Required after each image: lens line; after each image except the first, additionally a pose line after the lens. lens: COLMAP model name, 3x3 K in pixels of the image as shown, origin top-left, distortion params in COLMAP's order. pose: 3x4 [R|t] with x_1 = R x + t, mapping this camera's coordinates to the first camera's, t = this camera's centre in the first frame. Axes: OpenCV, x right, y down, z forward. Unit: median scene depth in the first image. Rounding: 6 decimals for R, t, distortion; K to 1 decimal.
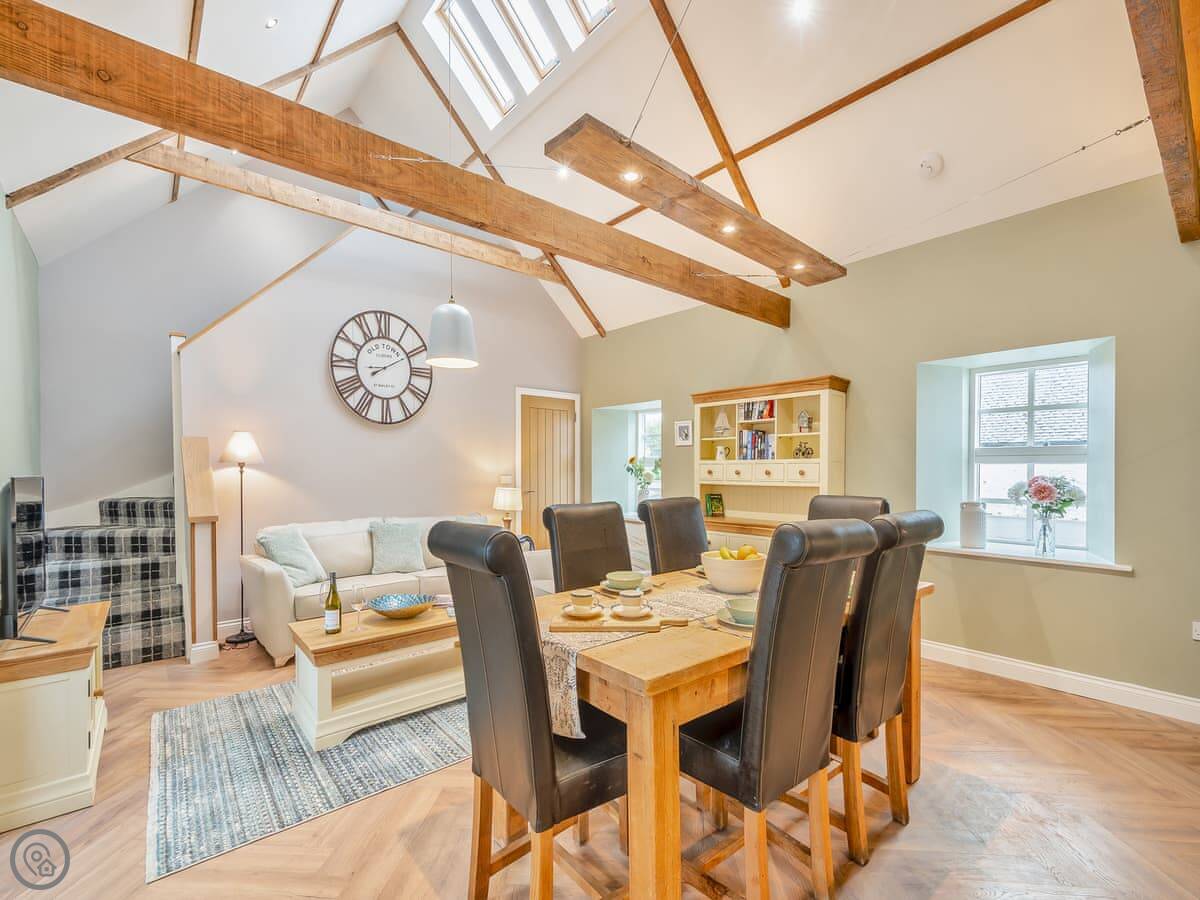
lens RADIAL K [[522.9, 0, 590.1], [0, 522.9, 478.3], [0, 0, 1]] dist [0.014405, -0.001234]
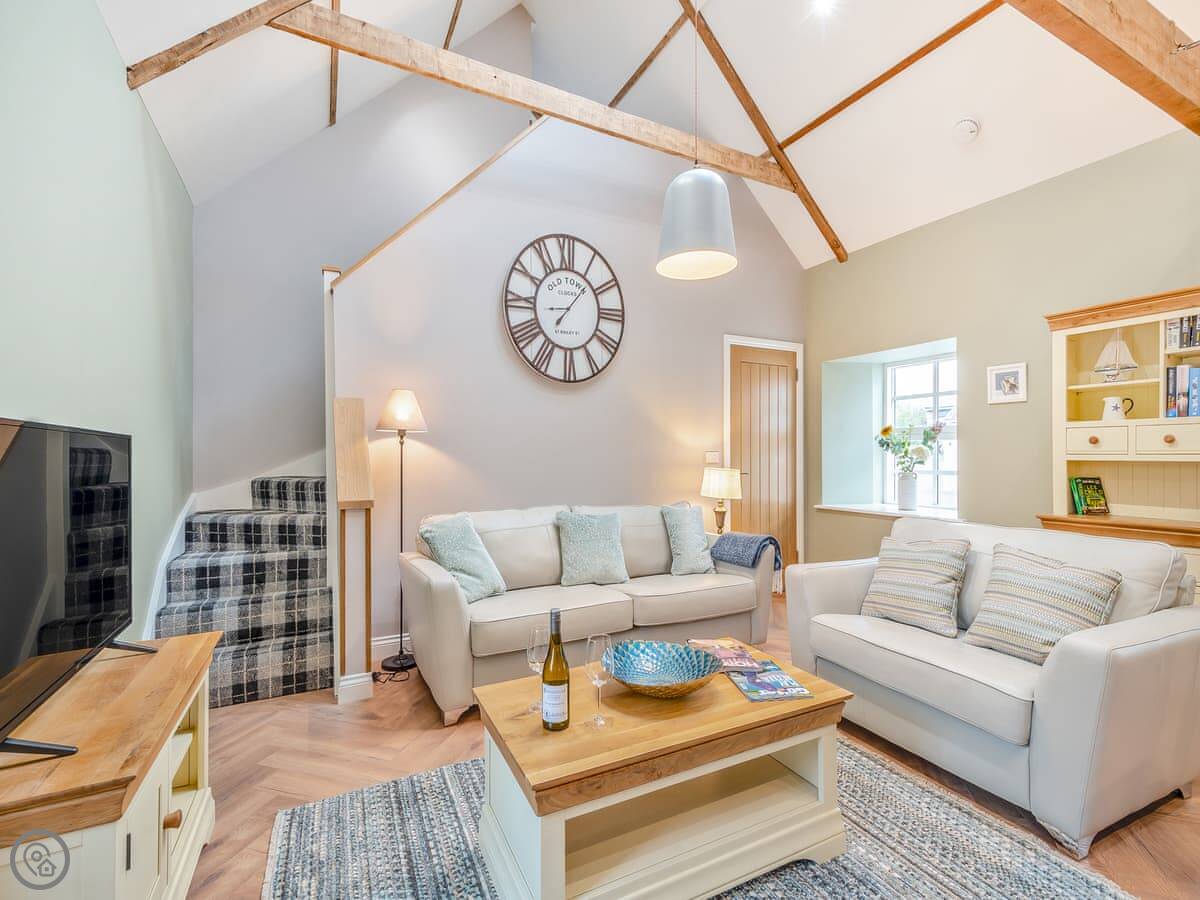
lens RADIAL K [[539.1, 0, 601.4], [0, 539.1, 456.3], [0, 0, 1]] dist [0.014571, -0.000204]
pose [[0.974661, -0.002252, -0.223676, -0.203262], [-0.001347, 0.999872, -0.015940, 0.019146], [0.223683, 0.015837, 0.974533, 0.299596]]
